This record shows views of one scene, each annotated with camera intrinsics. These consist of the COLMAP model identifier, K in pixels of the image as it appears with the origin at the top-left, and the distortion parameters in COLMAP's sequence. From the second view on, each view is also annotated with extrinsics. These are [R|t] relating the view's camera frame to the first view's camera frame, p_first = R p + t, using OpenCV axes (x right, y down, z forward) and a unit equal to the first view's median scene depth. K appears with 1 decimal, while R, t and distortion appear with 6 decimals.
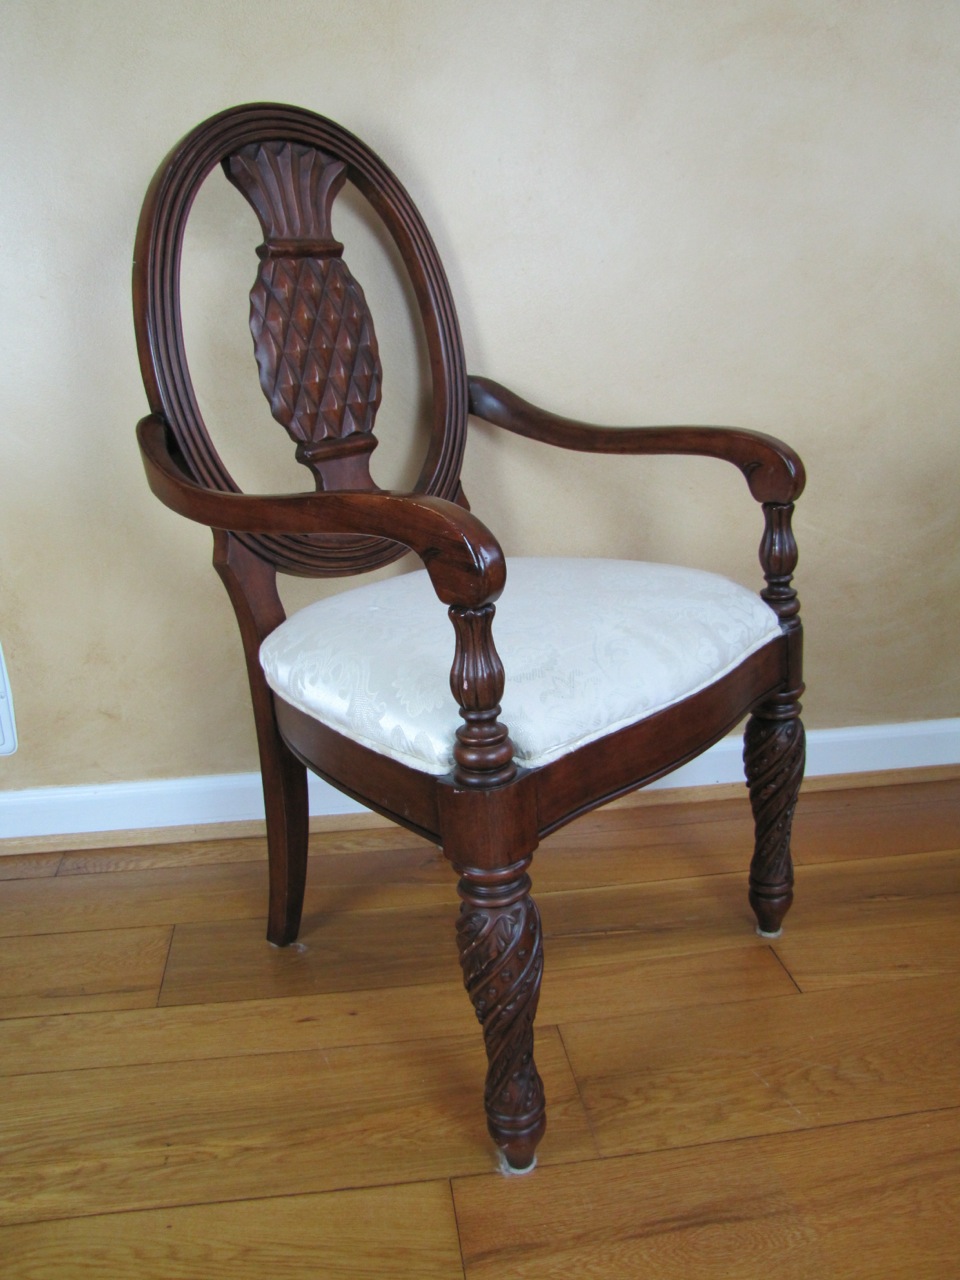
lens RADIAL K [[1066.3, 0, 474.4], [0, 1066.3, 642.7], [0, 0, 1]] dist [-0.186722, 0.161641]
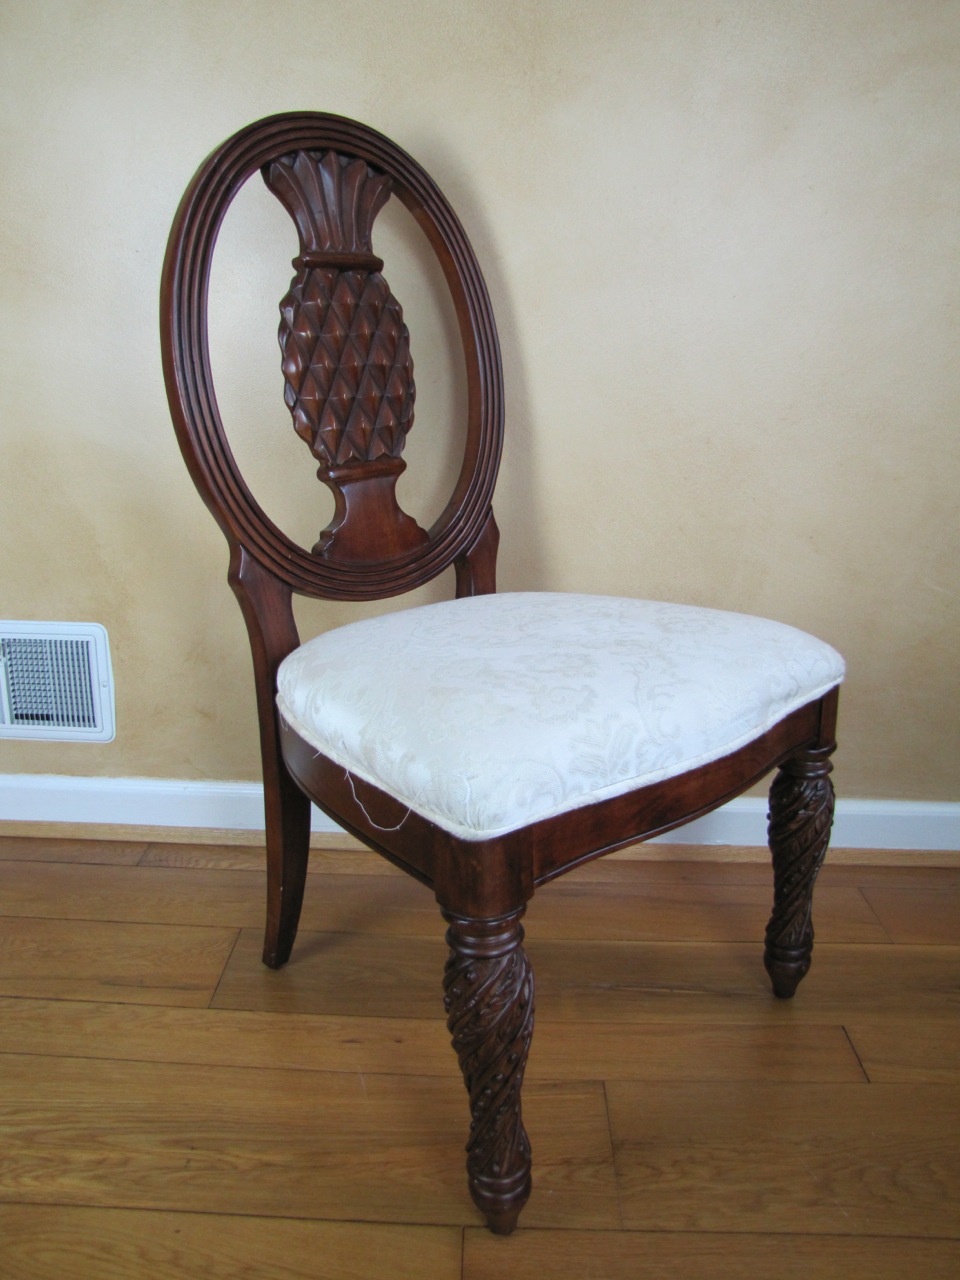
lens RADIAL K [[1066.3, 0, 474.7], [0, 1066.3, 643.2], [0, 0, 1]] dist [-0.186722, 0.161641]
pose [[0.986553, 0.089840, -0.136538, 0.056339], [-0.092922, 0.995539, -0.016358, -0.008950], [0.134460, 0.028825, 0.990500, 0.026351]]
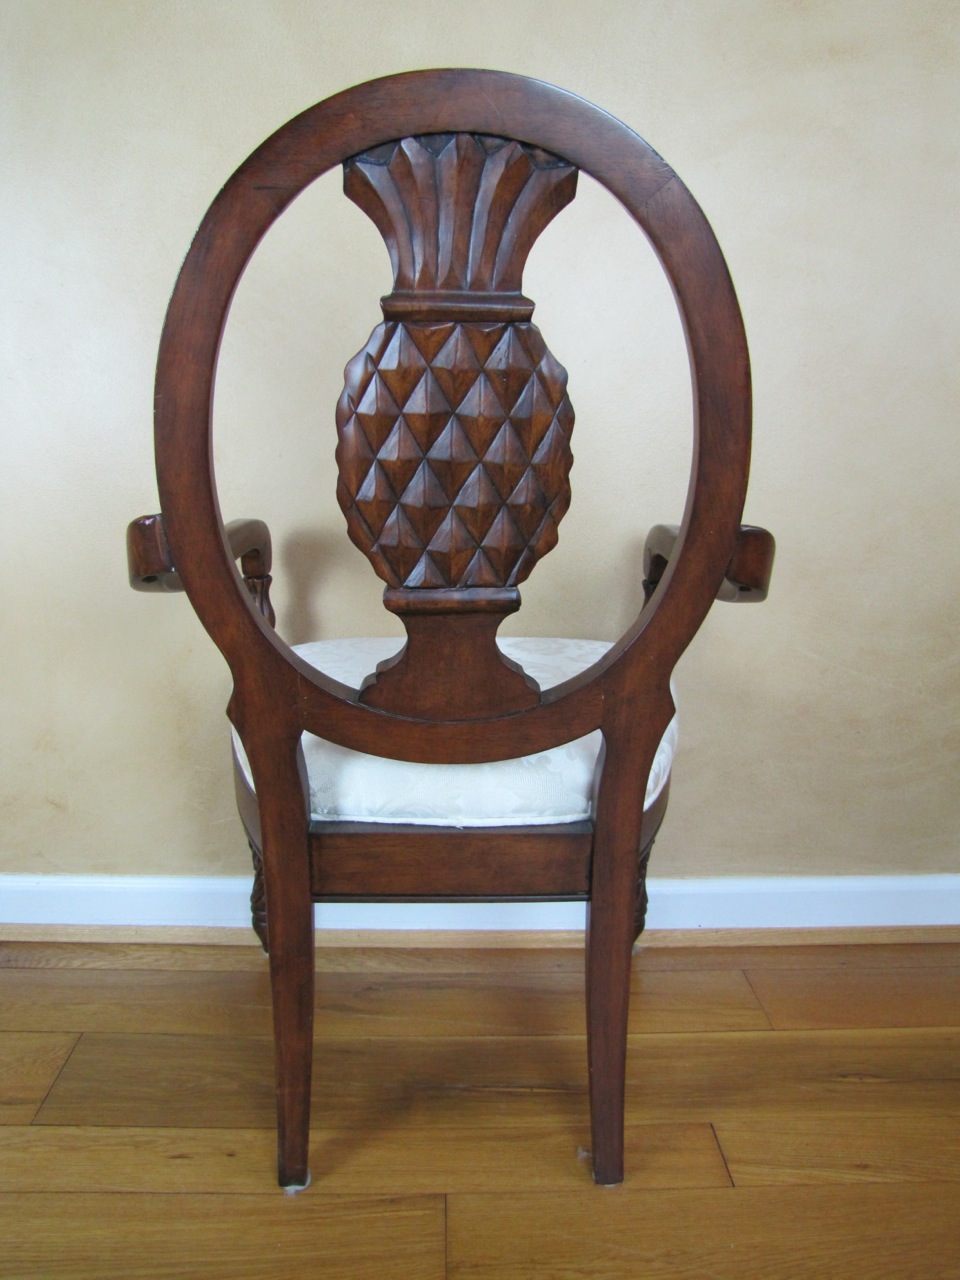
lens RADIAL K [[1066.3, 0, 478.1], [0, 1066.3, 644.7], [0, 0, 1]] dist [-0.186722, 0.161641]
pose [[0.993772, 0.057858, -0.095233, 0.164187], [-0.066424, 0.993780, -0.089380, -0.024744], [0.089469, 0.095149, 0.991434, 0.088634]]
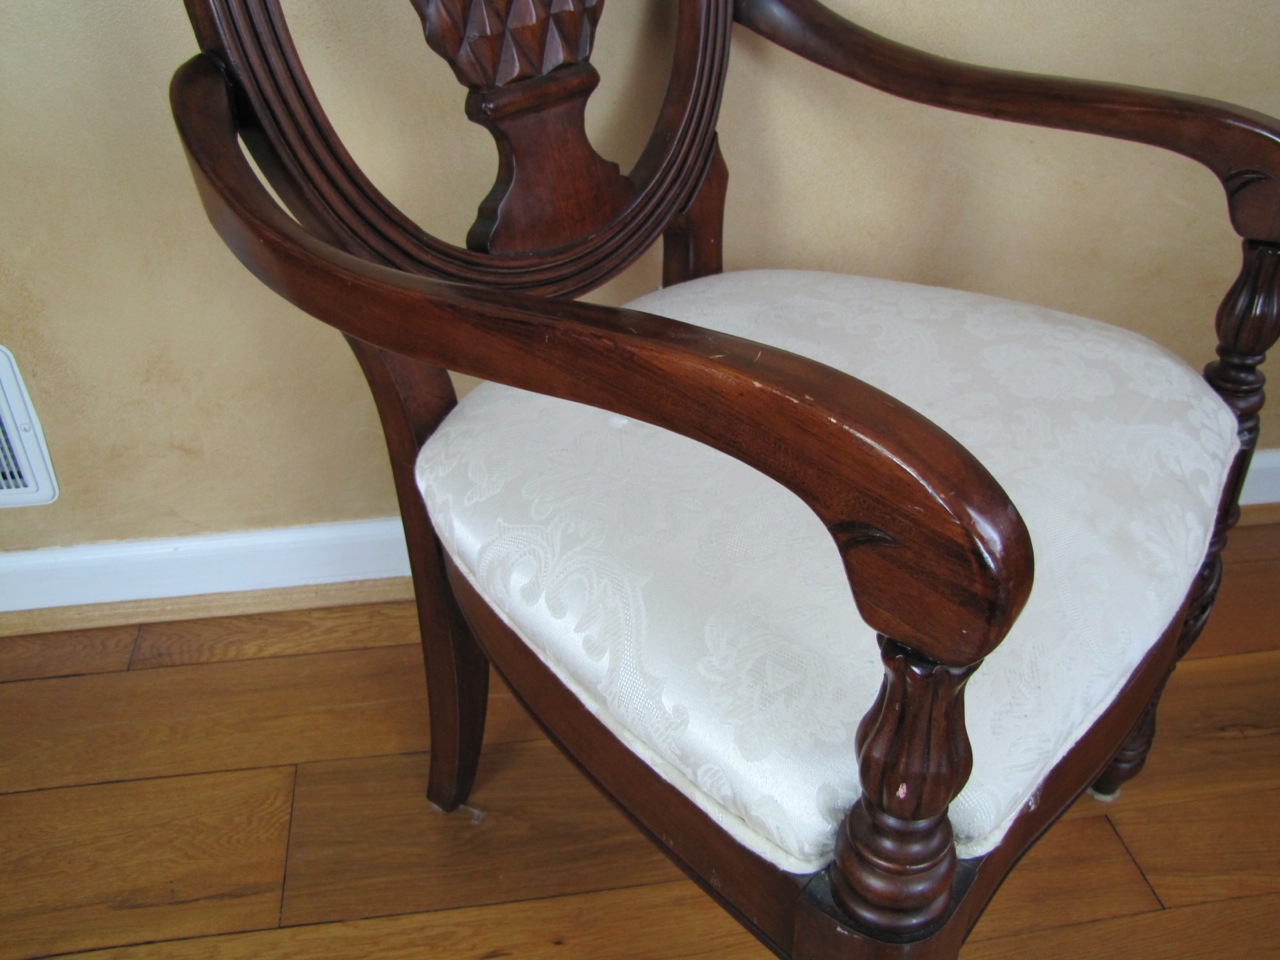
lens RADIAL K [[1066.3, 0, 638.5], [0, 1066.3, 473.7], [0, 0, 1]] dist [-0.186722, 0.161641]
pose [[0.998615, 0.019179, 0.048985, -0.105976], [-0.031920, 0.961076, 0.274433, -0.154518], [-0.041815, -0.275617, 0.960358, 0.418425]]
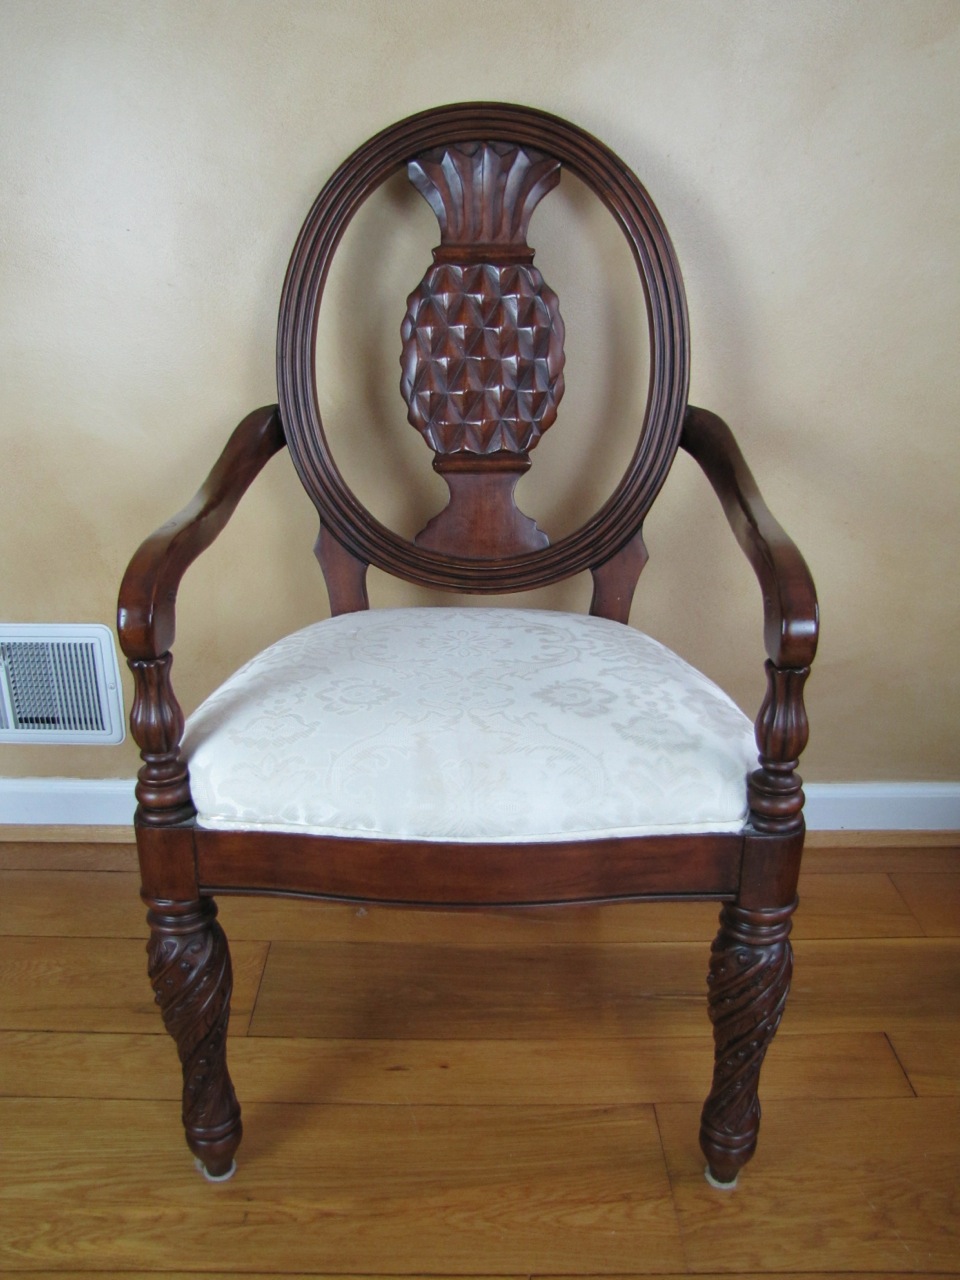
lens RADIAL K [[1066.3, 0, 472.3], [0, 1066.3, 647.0], [0, 0, 1]] dist [-0.186722, 0.161641]
pose [[0.991325, 0.079955, -0.104315, -0.021399], [-0.072030, 0.994375, 0.077654, -0.115094], [0.109937, -0.069466, 0.991508, 0.069161]]
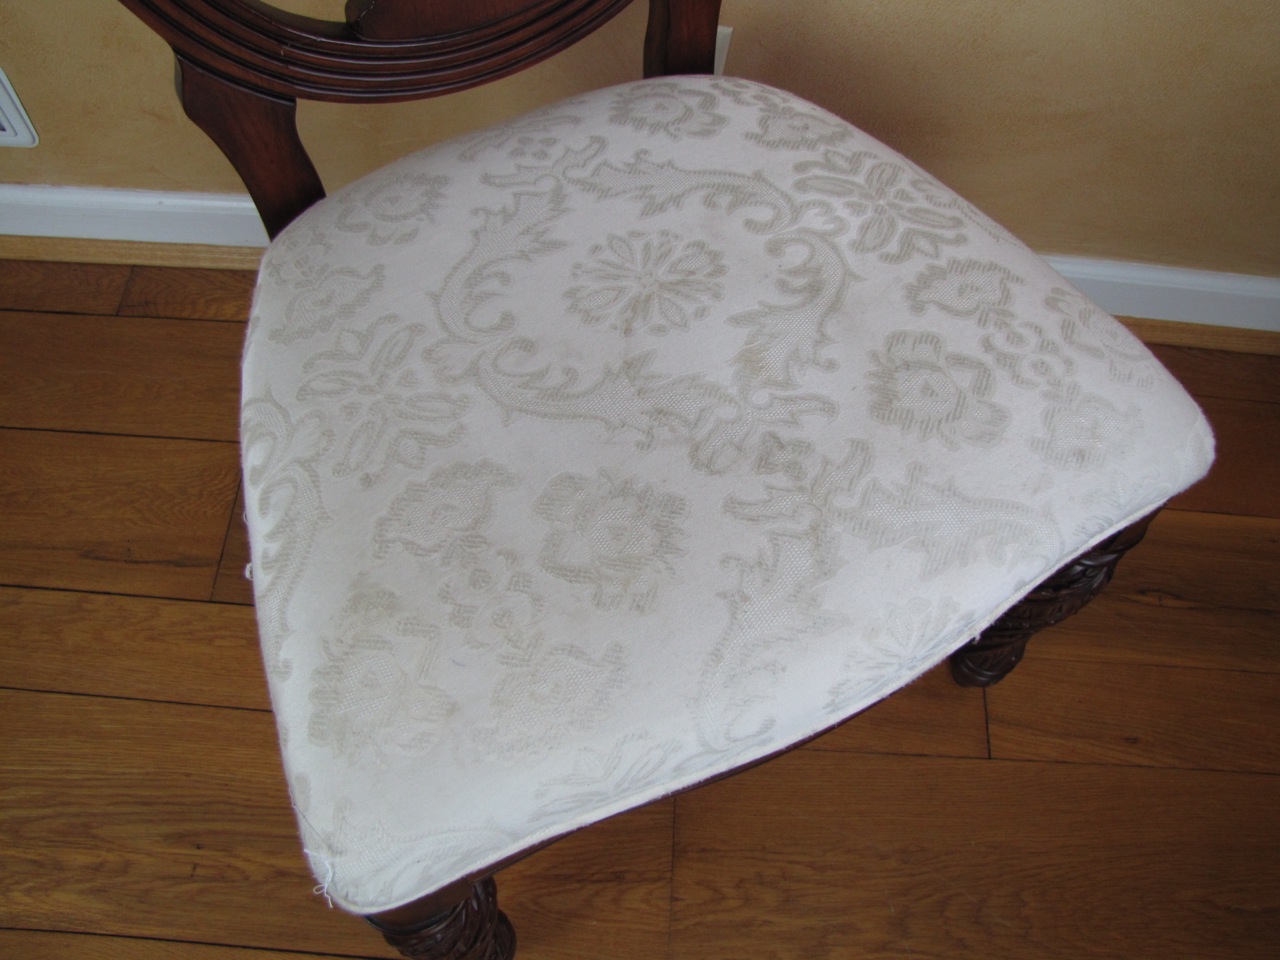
lens RADIAL K [[1066.3, 0, 636.6], [0, 1066.3, 473.4], [0, 0, 1]] dist [-0.186722, 0.161641]
pose [[0.979586, 0.199013, -0.028360, 0.029998], [-0.125740, 0.716675, 0.685979, -0.345024], [0.156844, -0.668410, 0.727068, 0.543627]]
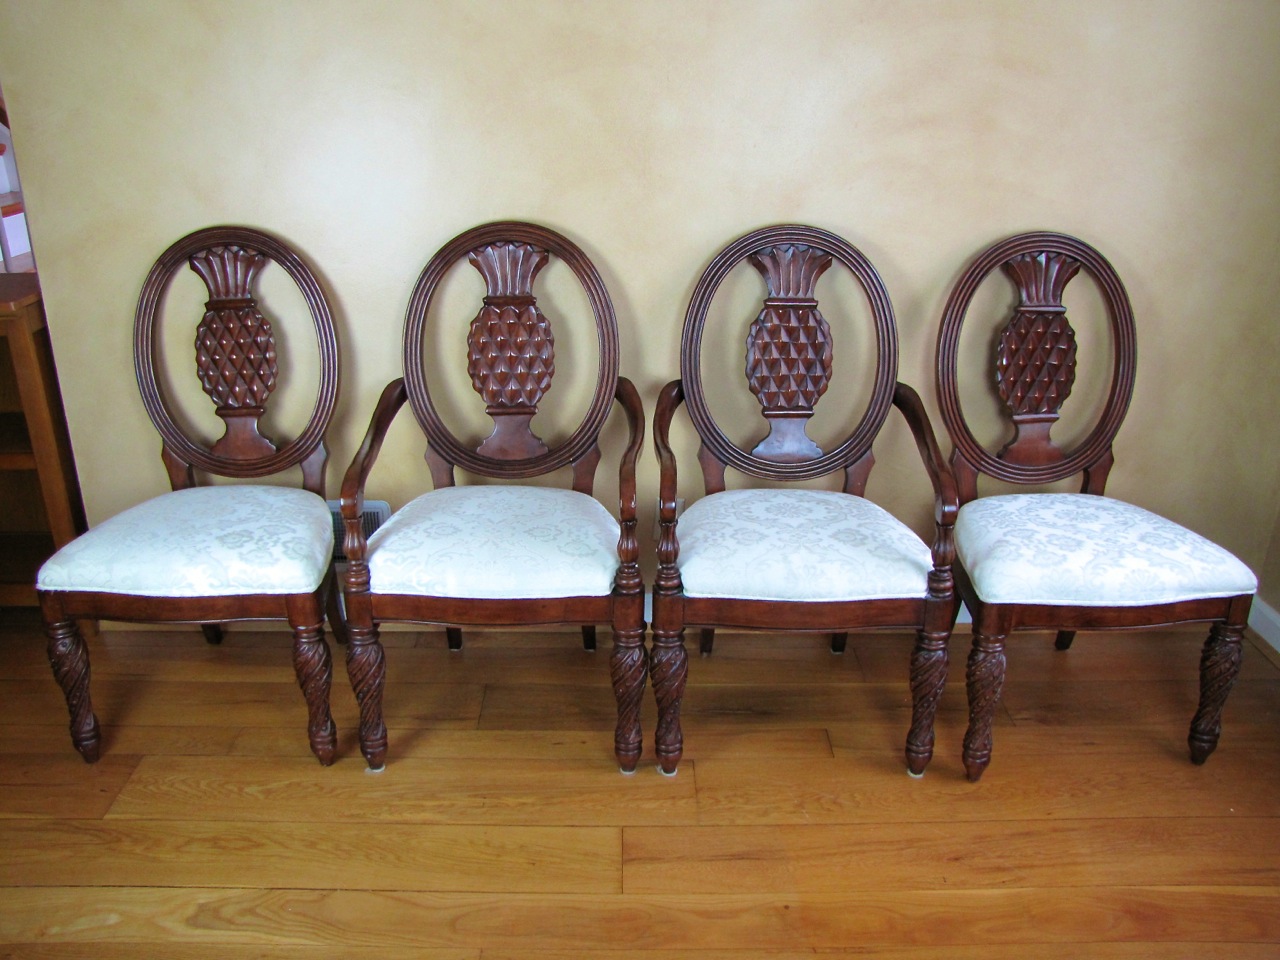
lens RADIAL K [[1066.3, 0, 641.1], [0, 1066.3, 471.5], [0, 0, 1]] dist [-0.186722, 0.161641]
pose [[0.992063, 0.076255, -0.099983, 0.136153], [-0.068805, 0.994735, 0.075950, -0.273074], [0.105248, -0.068468, 0.992086, -0.816480]]
